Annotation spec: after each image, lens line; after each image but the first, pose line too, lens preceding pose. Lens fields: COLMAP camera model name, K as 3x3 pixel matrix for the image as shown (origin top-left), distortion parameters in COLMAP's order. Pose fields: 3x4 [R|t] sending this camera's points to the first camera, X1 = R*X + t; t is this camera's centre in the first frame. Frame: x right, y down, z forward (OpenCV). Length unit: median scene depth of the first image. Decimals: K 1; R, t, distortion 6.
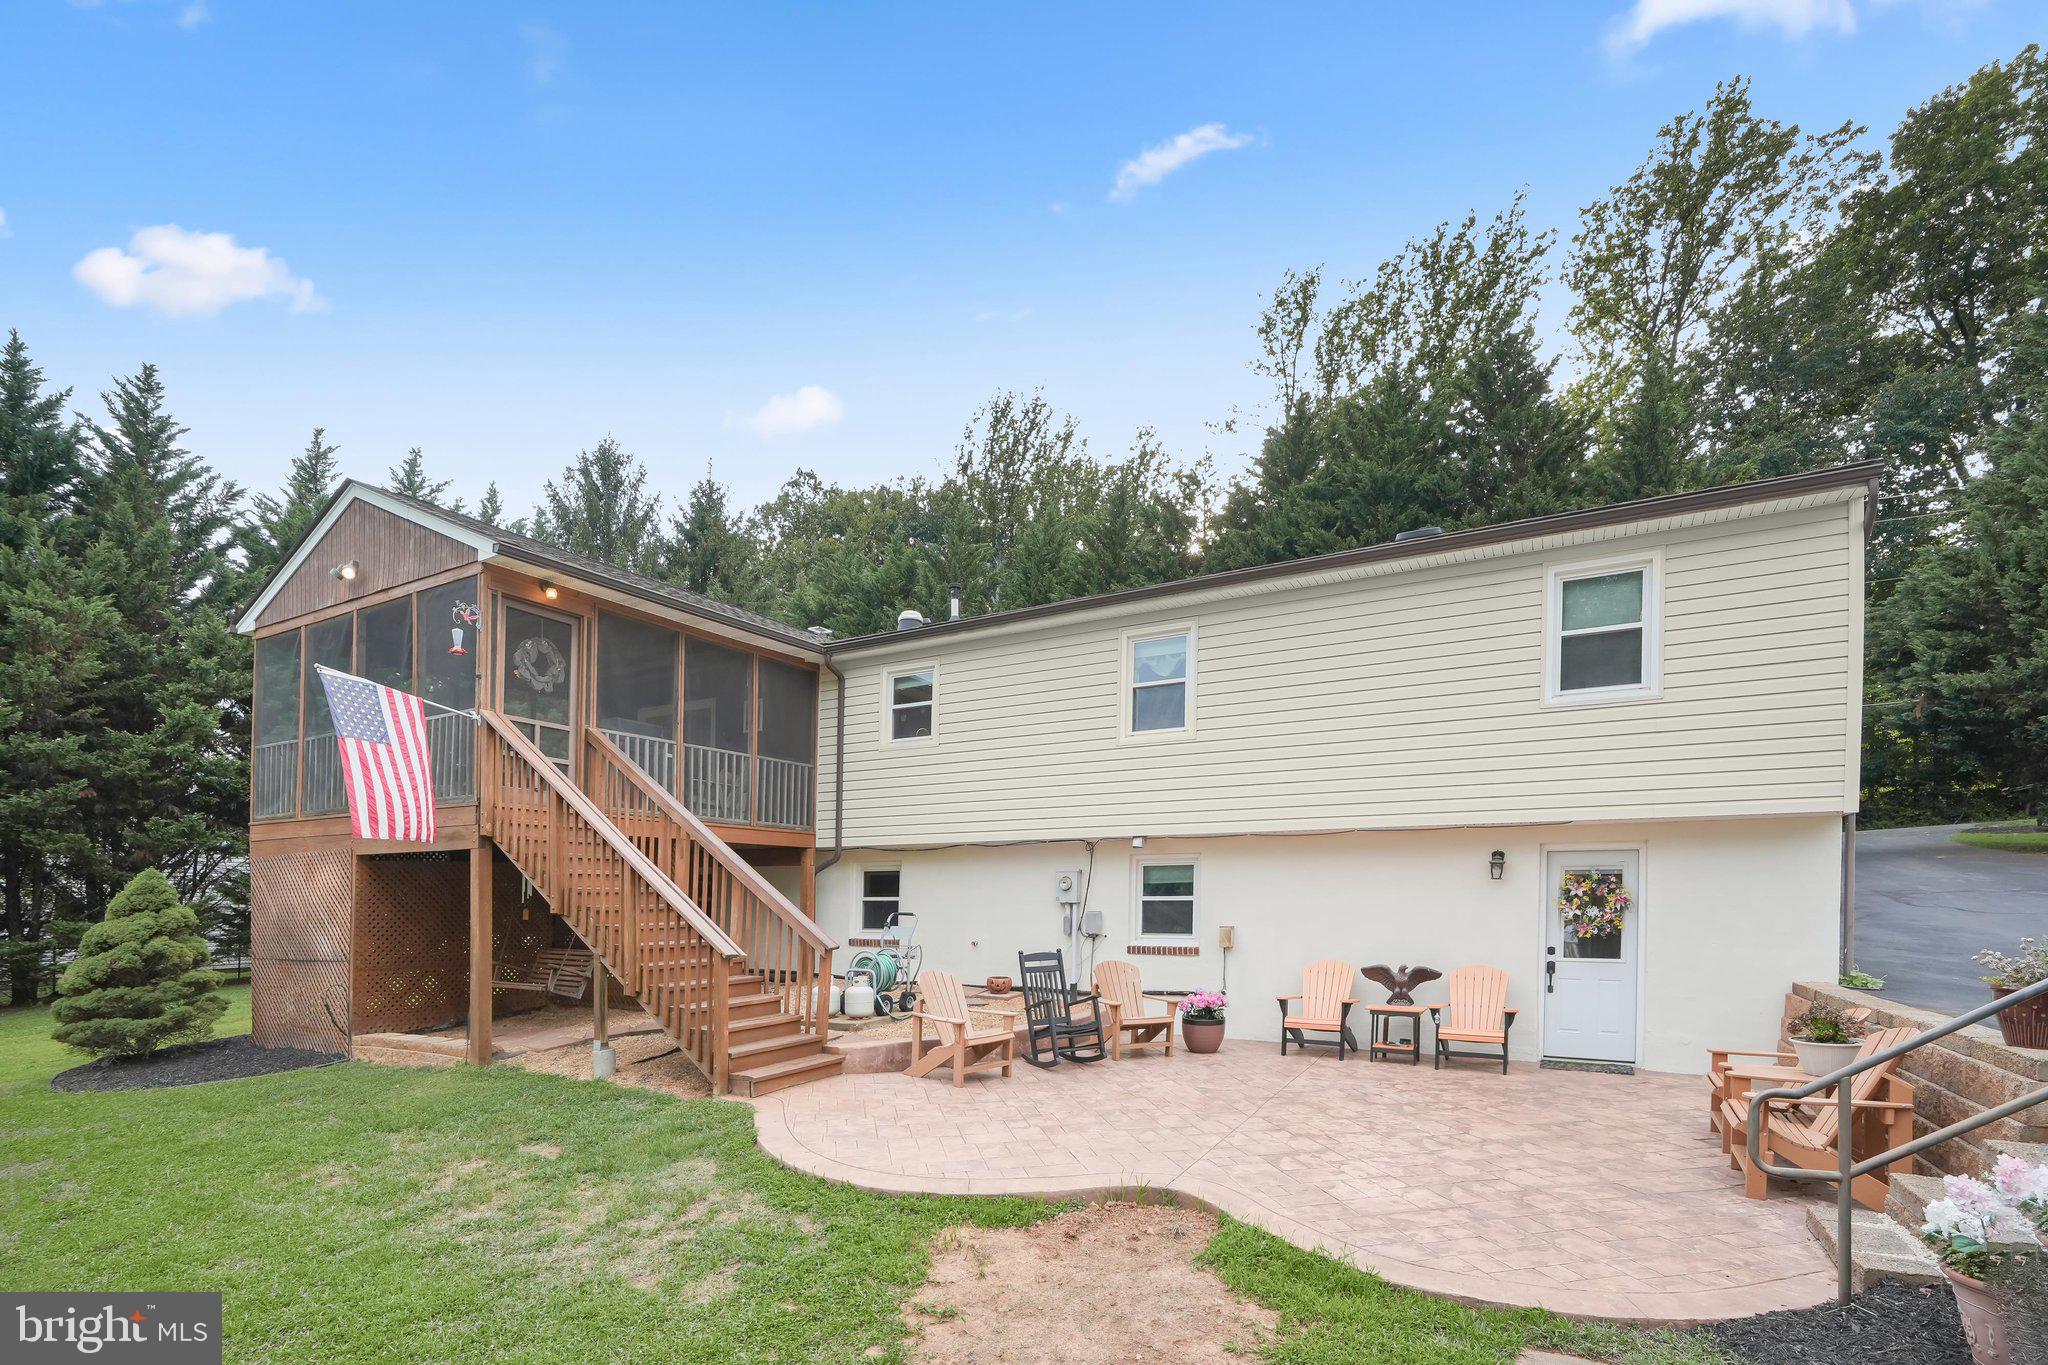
lens RADIAL K [[1038.8, 0, 942.2], [0, 1038.8, 882.4], [0, 0, 1]] dist [-0.003966, 0.000912]
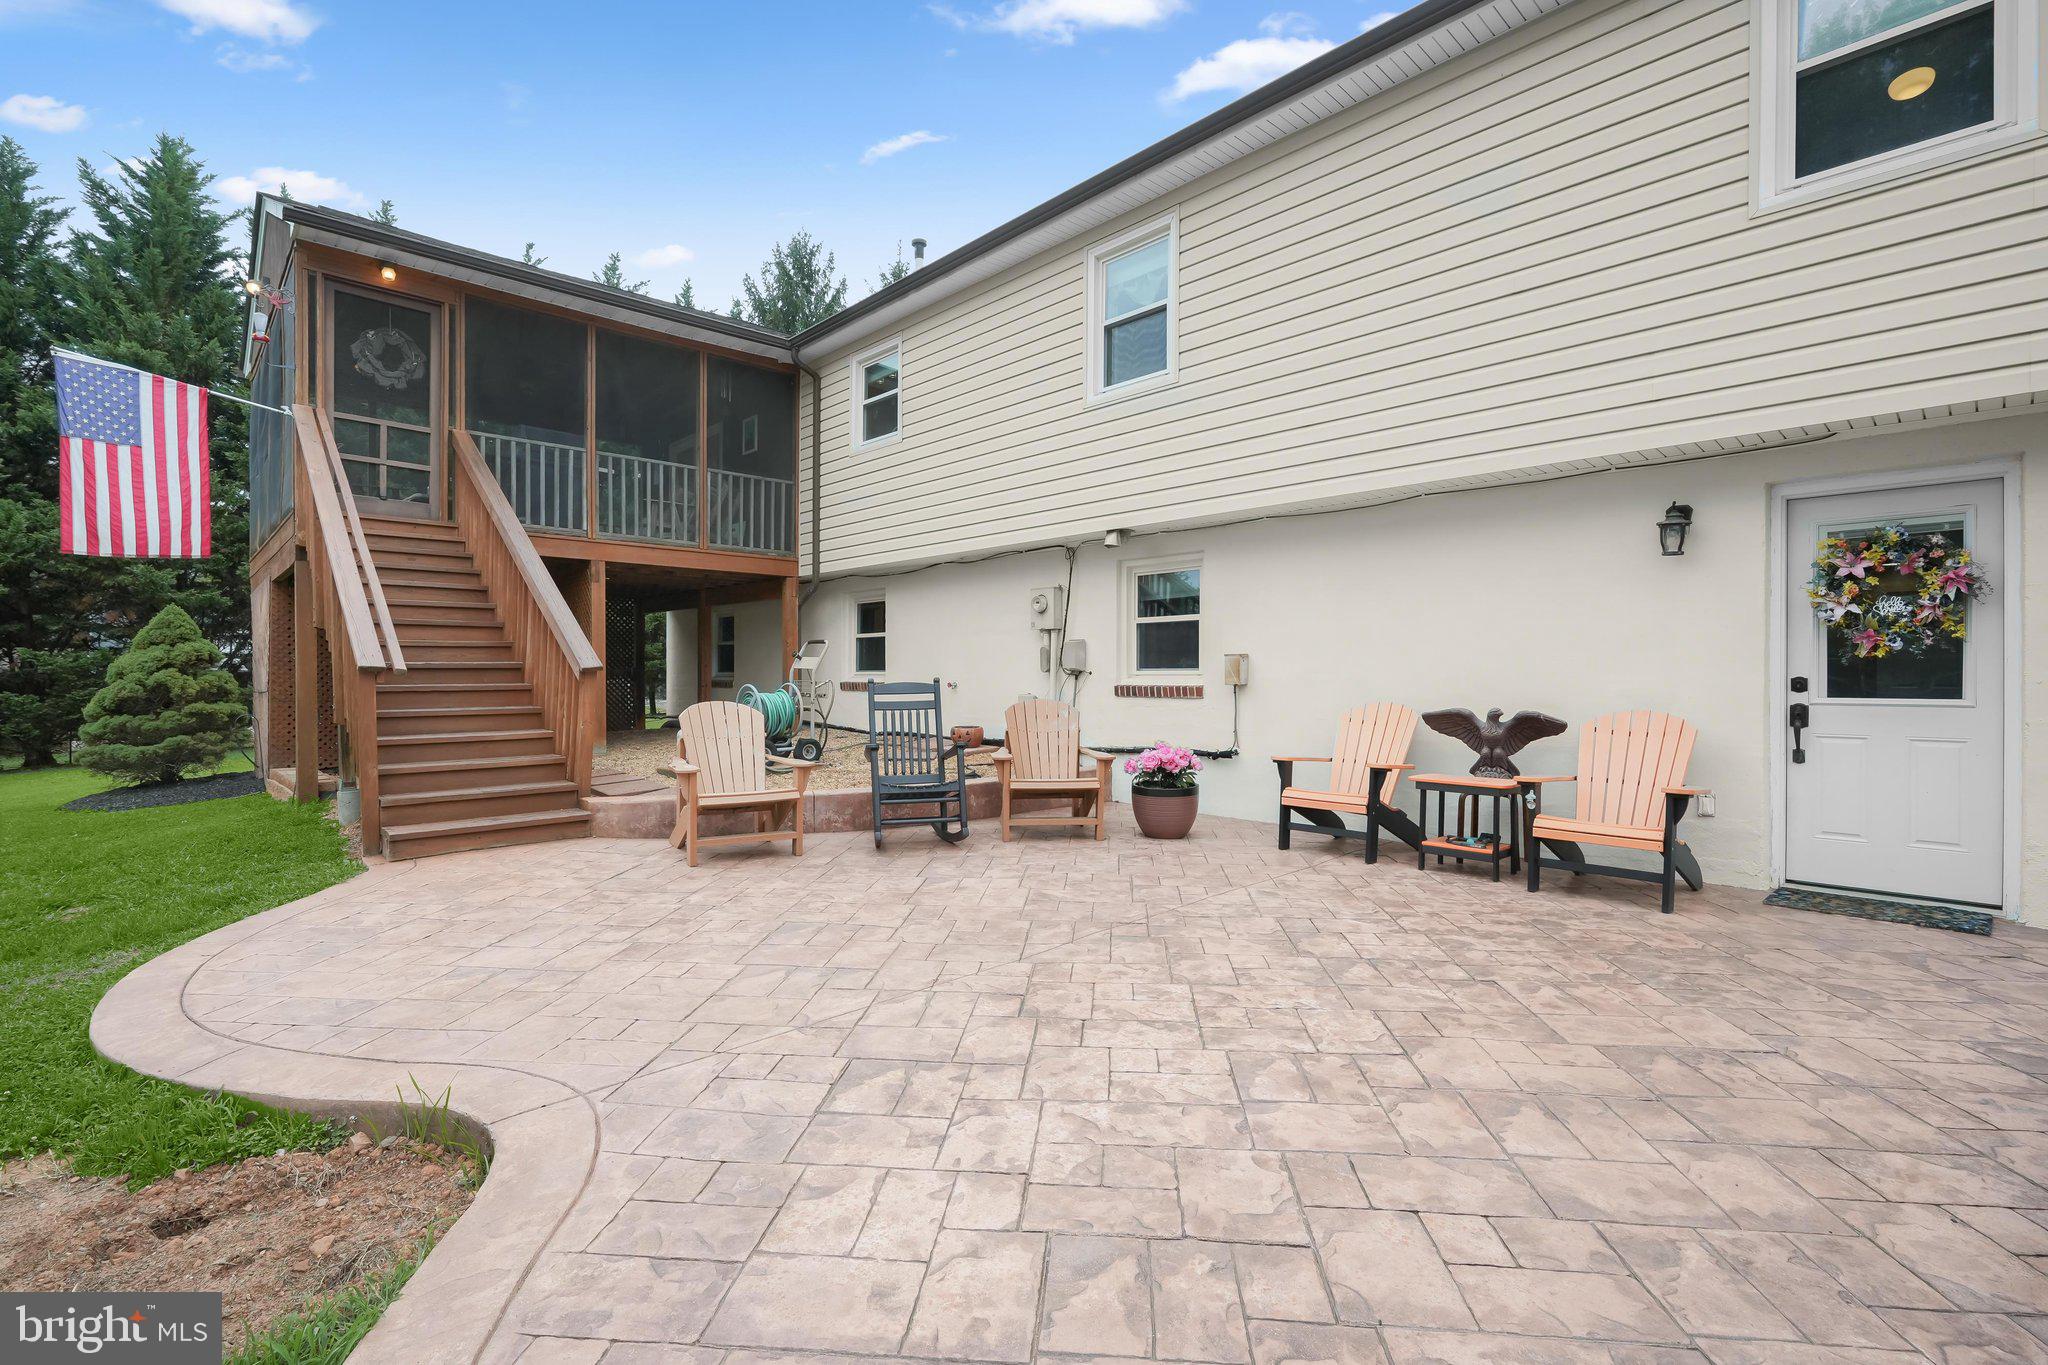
lens RADIAL K [[965.0, 0, 876.5], [0, 965.0, 649.4], [0, 0, 1]] dist [-0.001564, -0.000546]
pose [[0.947533, -0.003313, -0.319639, 0.244714], [0.000591, 0.999963, -0.008615, 0.042750], [0.319656, 0.007974, 0.947500, 0.312941]]
